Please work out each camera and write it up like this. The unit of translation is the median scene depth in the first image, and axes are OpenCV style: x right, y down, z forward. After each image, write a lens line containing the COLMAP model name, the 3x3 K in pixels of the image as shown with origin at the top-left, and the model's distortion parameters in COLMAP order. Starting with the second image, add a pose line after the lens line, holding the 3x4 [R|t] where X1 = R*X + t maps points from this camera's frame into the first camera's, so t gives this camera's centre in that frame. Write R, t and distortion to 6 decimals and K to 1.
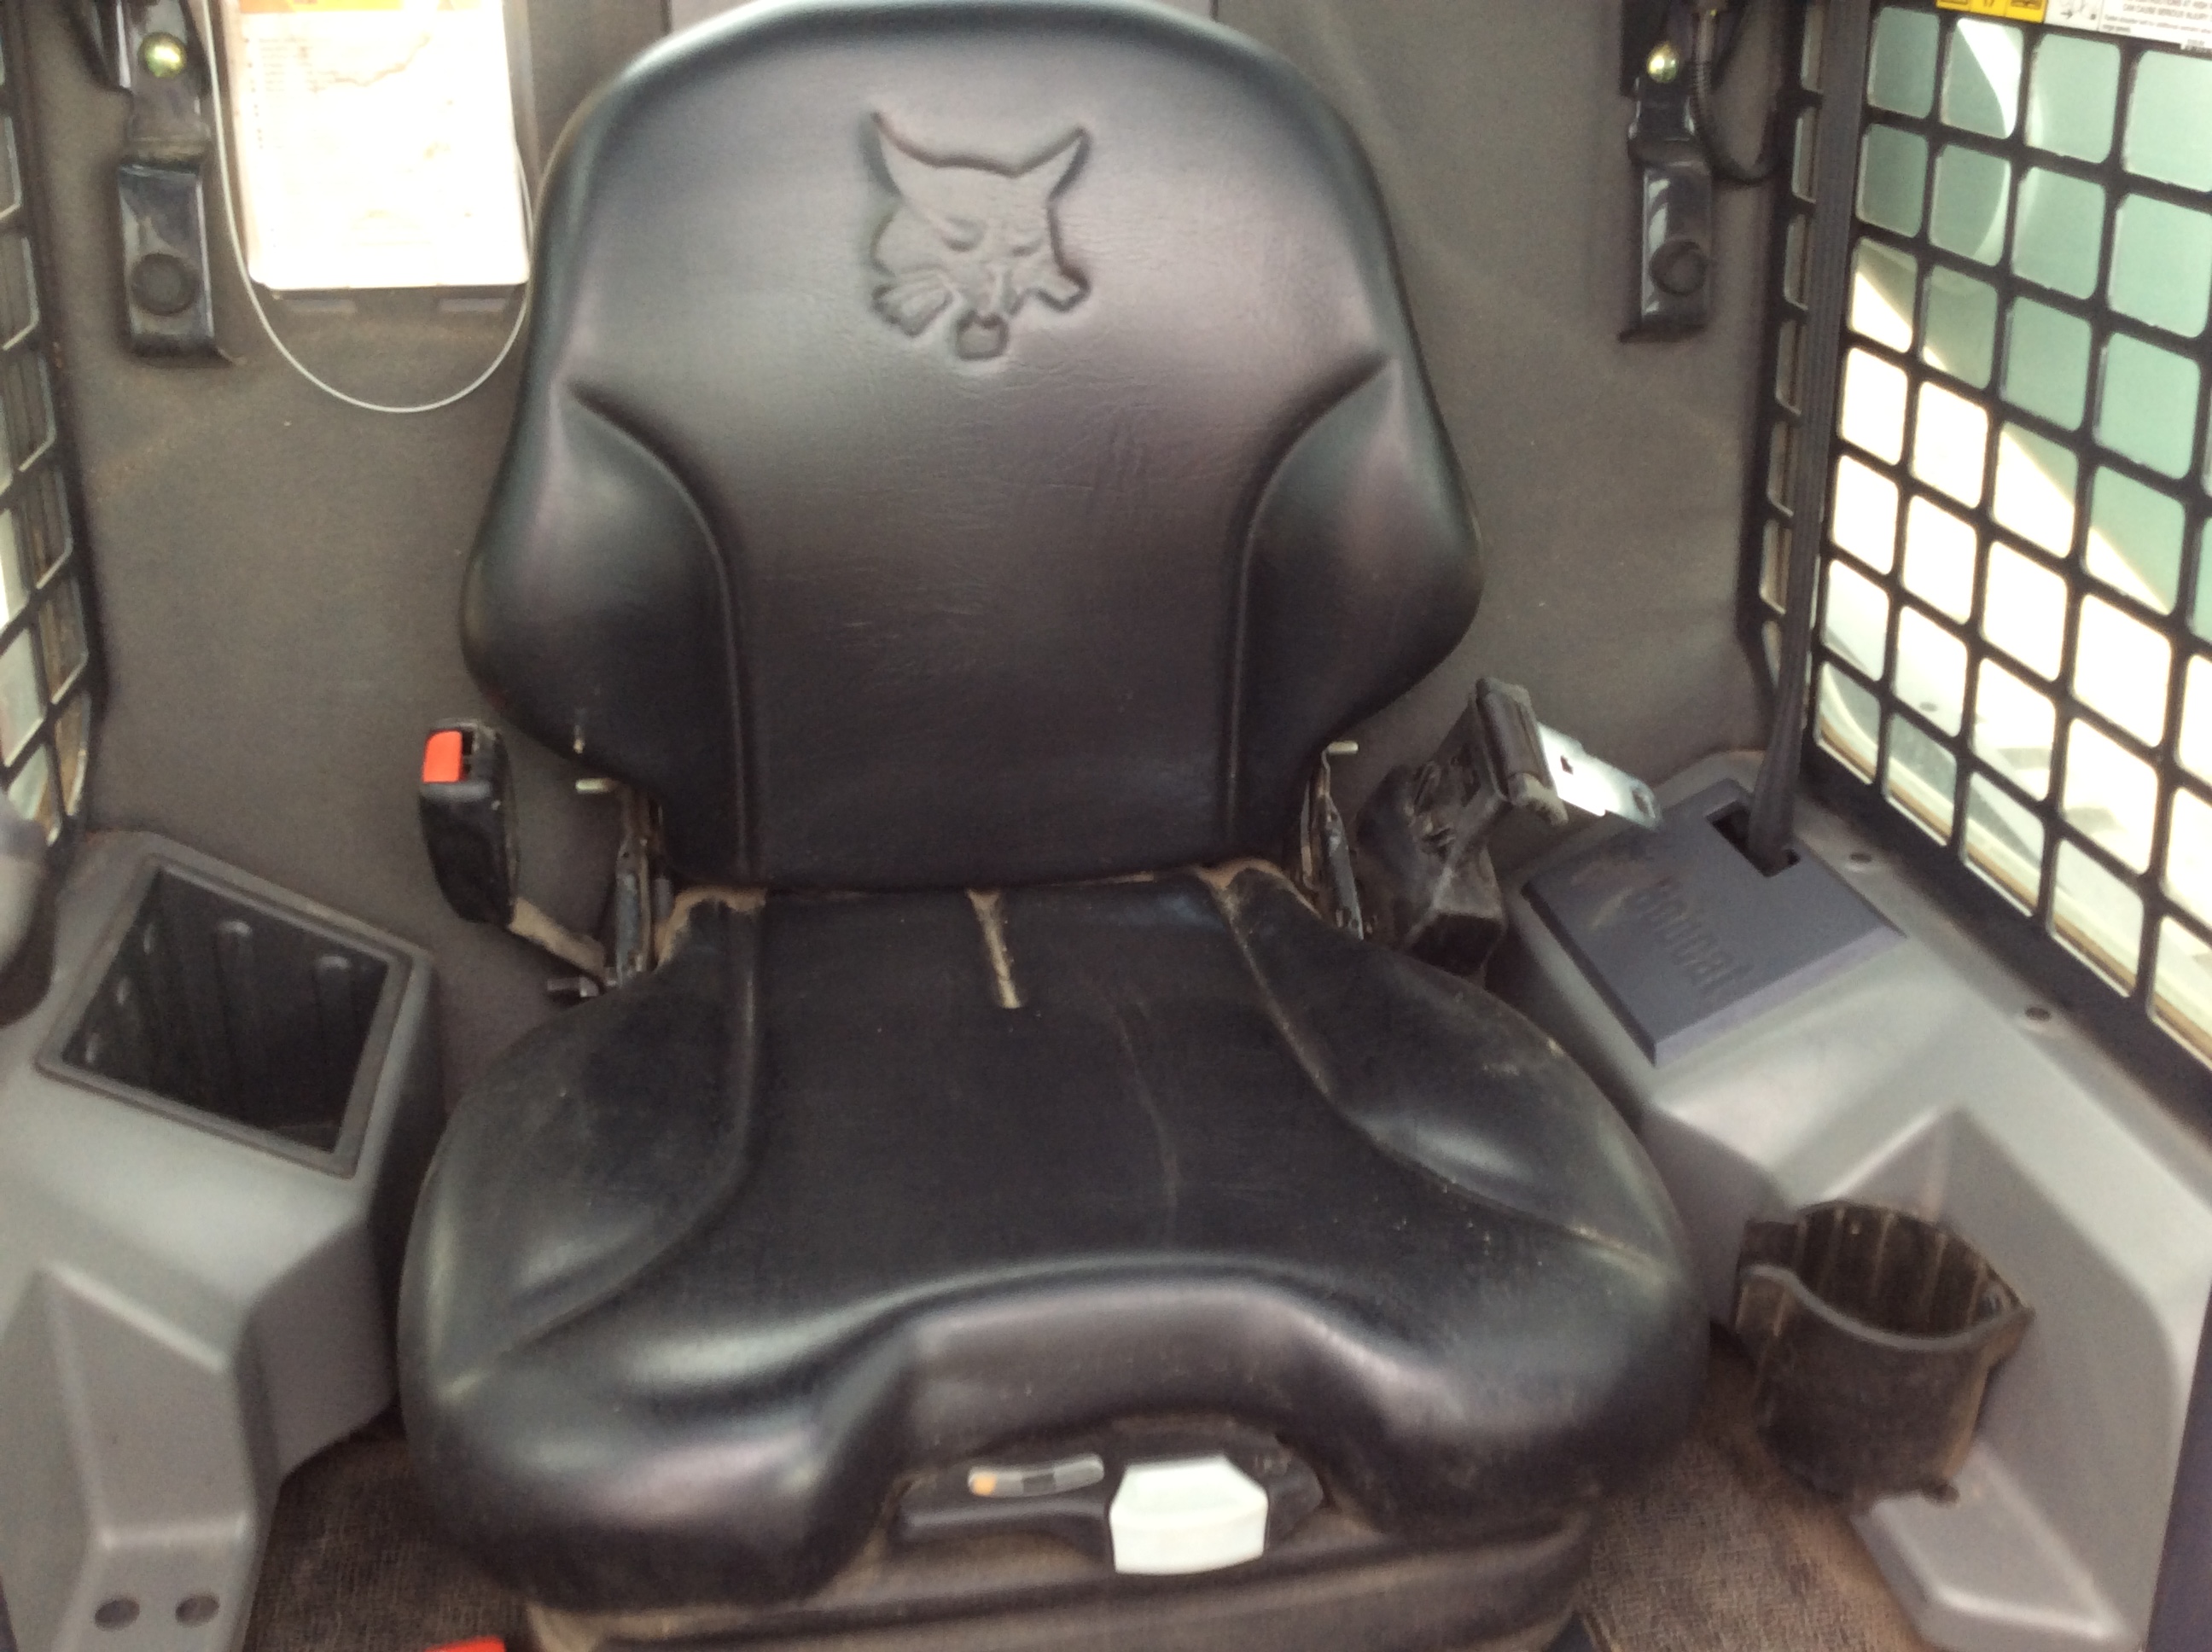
lens RADIAL K [[2085.2, 0, 1088.7], [0, 2085.2, 824.2], [0, 0, 1]] dist [0.140259, -0.252212]
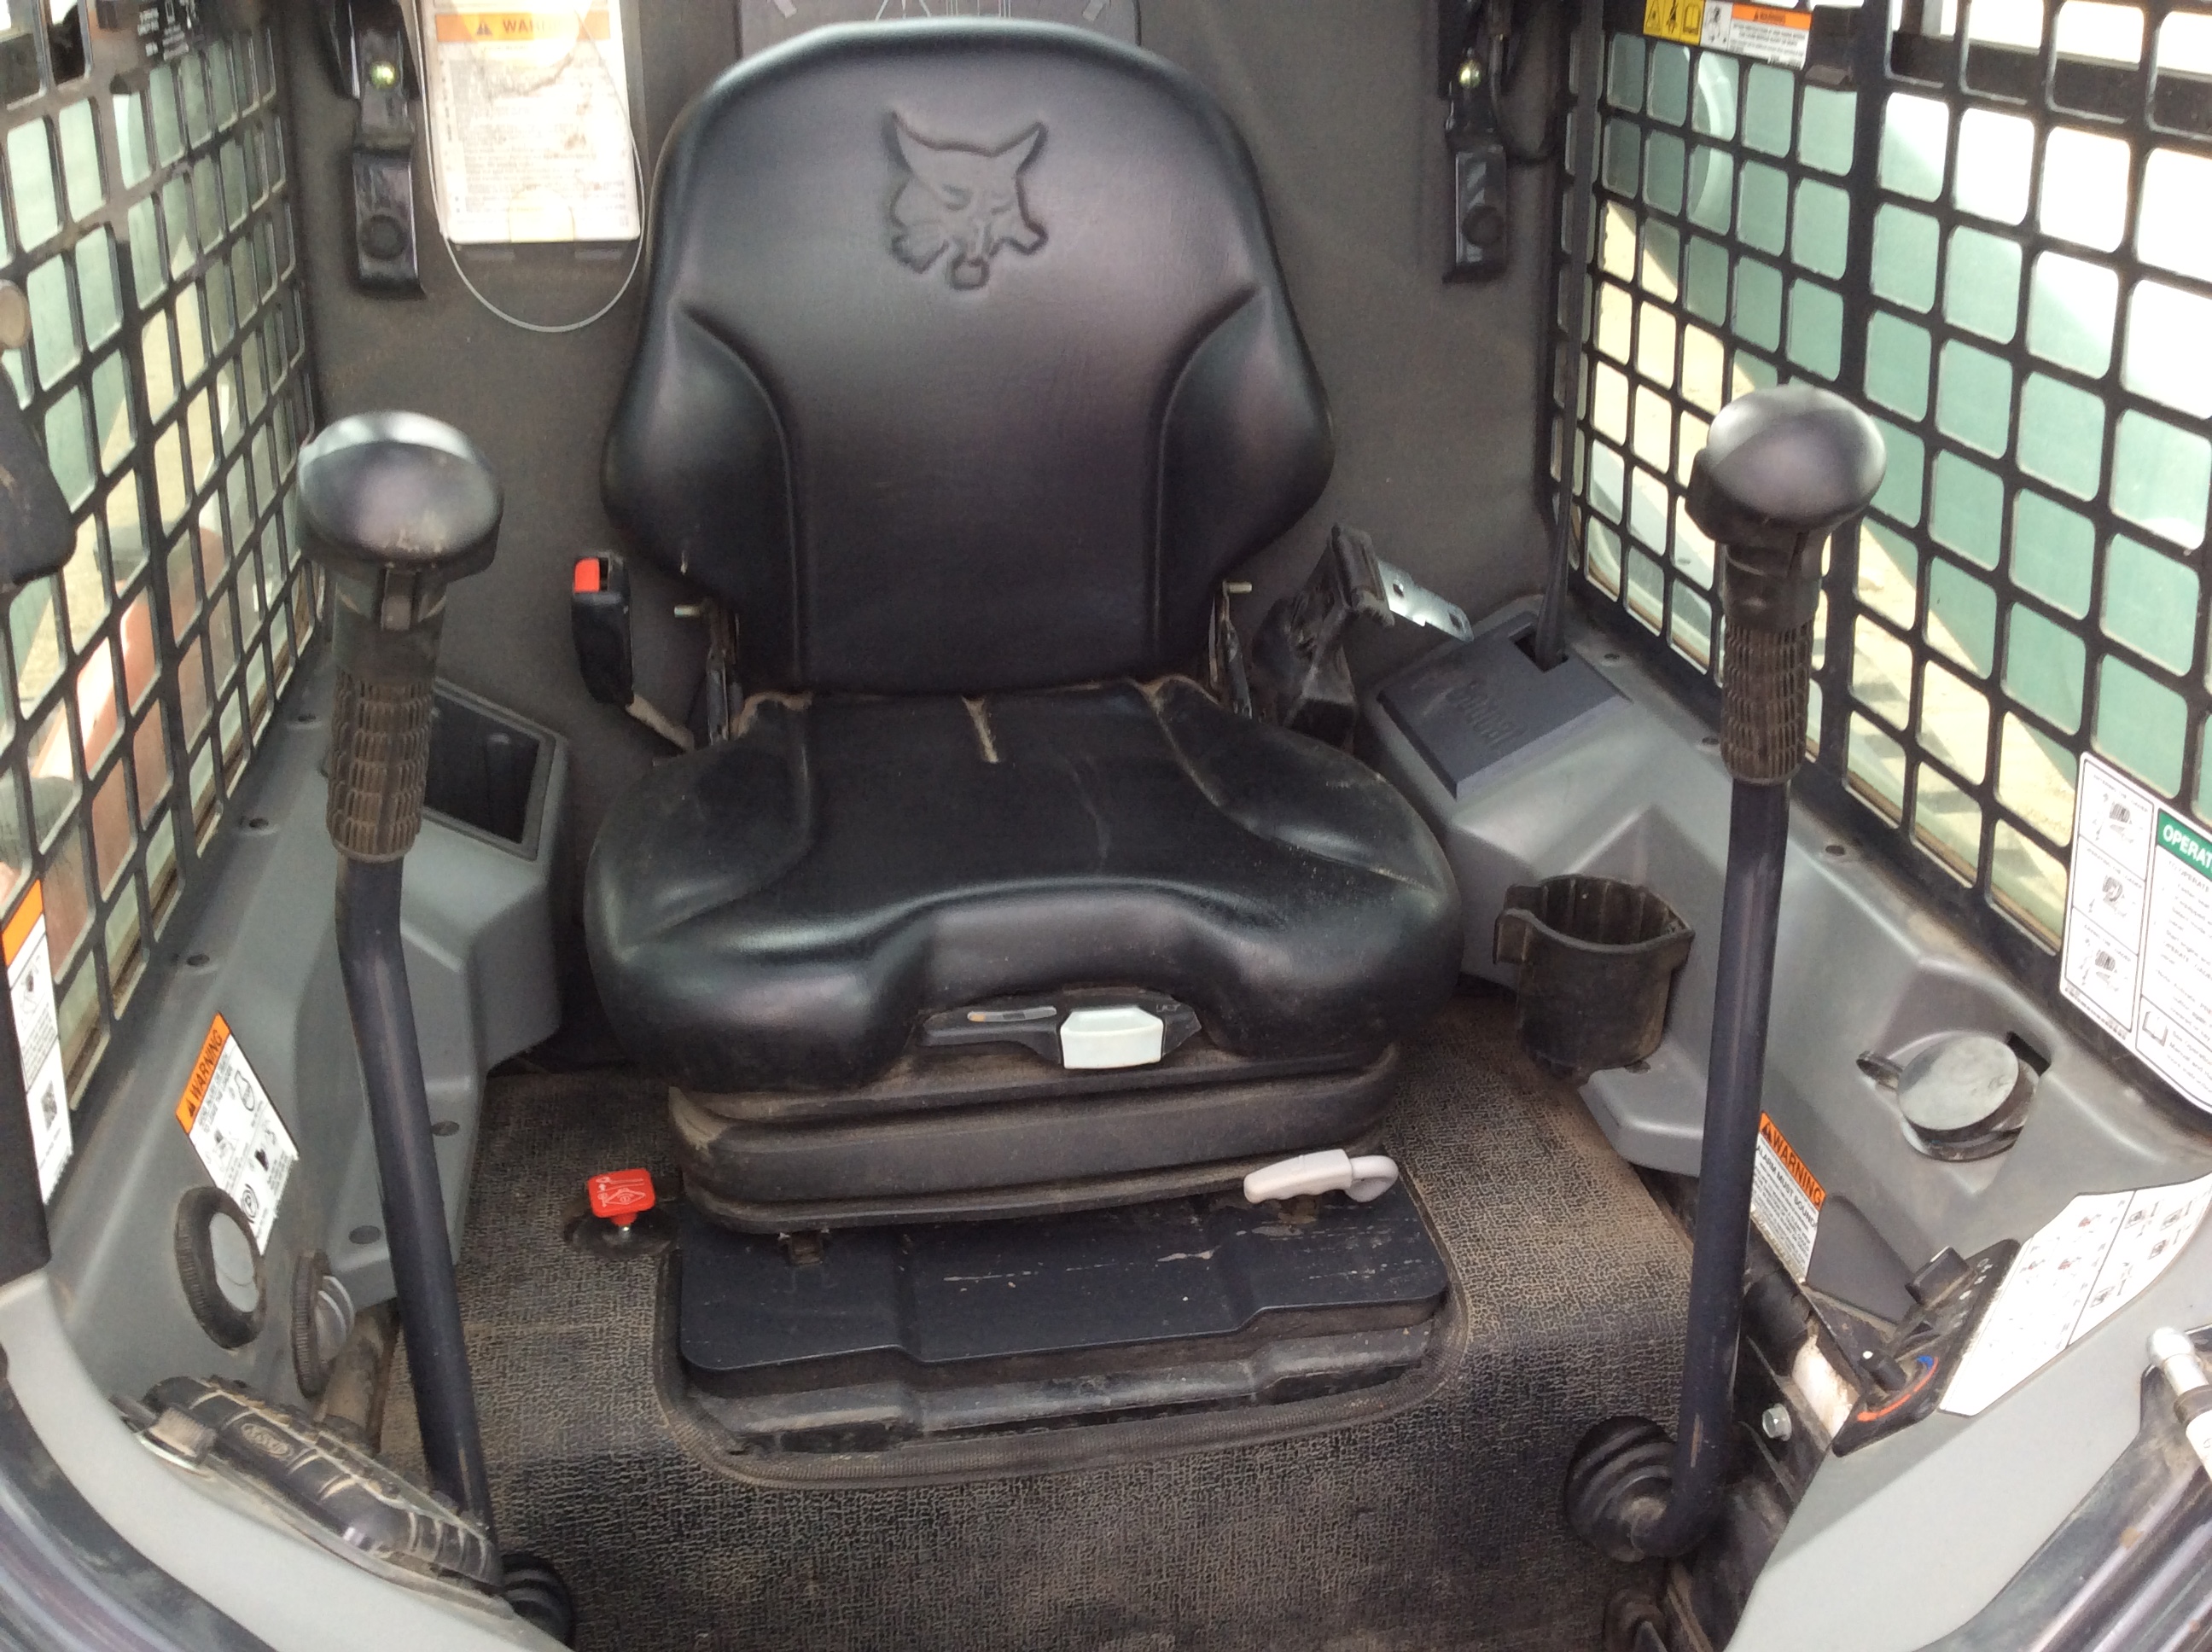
lens RADIAL K [[2014.6, 0, 1081.6], [0, 2014.6, 817.2], [0, 0, 1]] dist [0.148631, -0.306045]
pose [[0.999973, -0.005776, 0.004525, 0.014712], [0.005760, 0.999977, 0.003549, 0.122320], [-0.004546, -0.003523, 0.999983, -0.343866]]
